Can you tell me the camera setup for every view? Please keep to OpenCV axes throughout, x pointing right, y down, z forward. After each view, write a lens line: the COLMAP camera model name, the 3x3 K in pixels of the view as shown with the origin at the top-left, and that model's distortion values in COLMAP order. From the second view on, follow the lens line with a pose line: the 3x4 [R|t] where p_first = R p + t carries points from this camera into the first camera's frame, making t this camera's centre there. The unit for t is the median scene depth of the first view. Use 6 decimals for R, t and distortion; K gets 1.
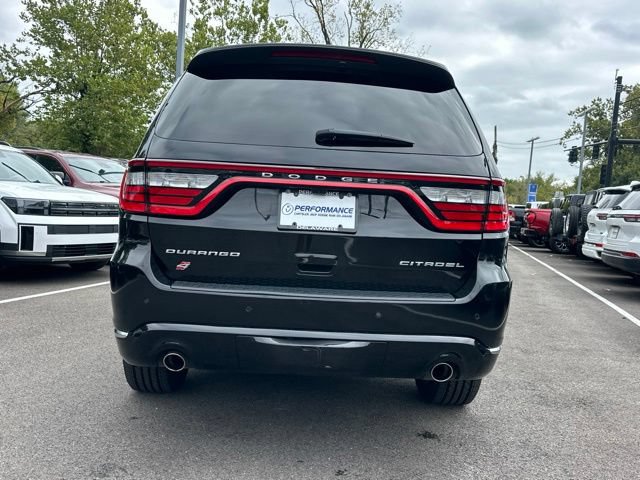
lens RADIAL K [[609.6, 0, 317.6], [0, 609.6, 241.4], [0, 0, 1]] dist [0.099931, -0.155788]
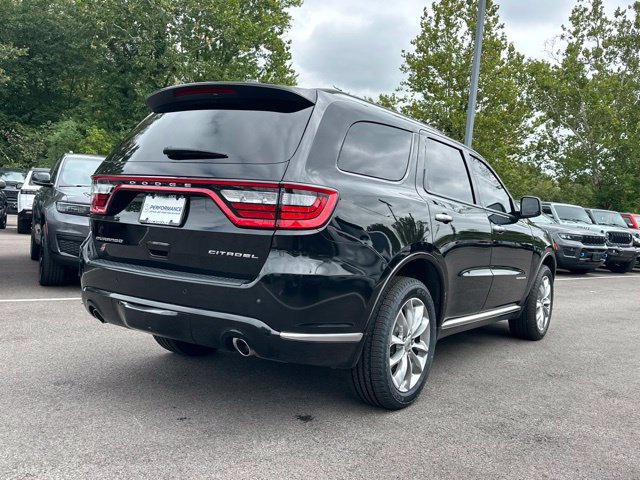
lens RADIAL K [[609.6, 0, 317.6], [0, 609.6, 241.4], [0, 0, 1]] dist [0.099931, -0.155788]
pose [[0.809151, 0.026291, -0.587012, 1.009369], [-0.056788, 0.997821, -0.033587, 0.042344], [0.584850, 0.060512, 0.808881, 0.127847]]
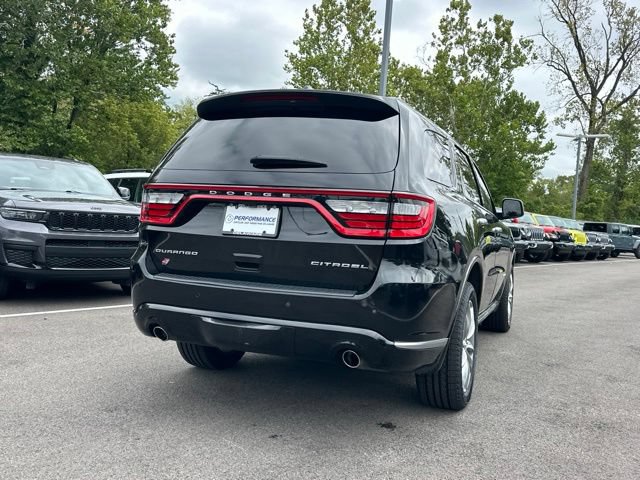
lens RADIAL K [[606.7, 0, 315.7], [0, 606.7, 233.9], [0, 0, 1]] dist [0.148748, -0.261234]
pose [[0.913138, 0.004320, -0.407629, 0.616227], [-0.026878, 0.998406, -0.049630, 0.036436], [0.406765, 0.056275, 0.911798, -0.090972]]
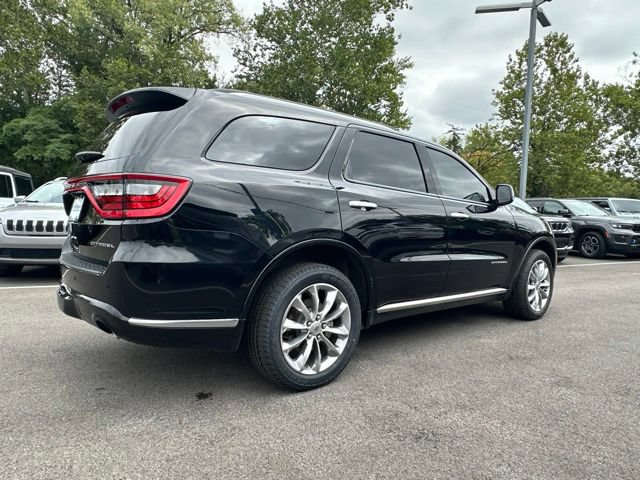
lens RADIAL K [[429.0, 0, 320.0], [0, 429.0, 240.0], [0, 0, 1]] dist [-0.004415, 0.001498]
pose [[0.610676, 0.000820, -0.791880, 1.173549], [-0.032271, 0.999195, -0.023851, 0.033997], [0.791223, 0.040120, 0.610211, 0.801751]]
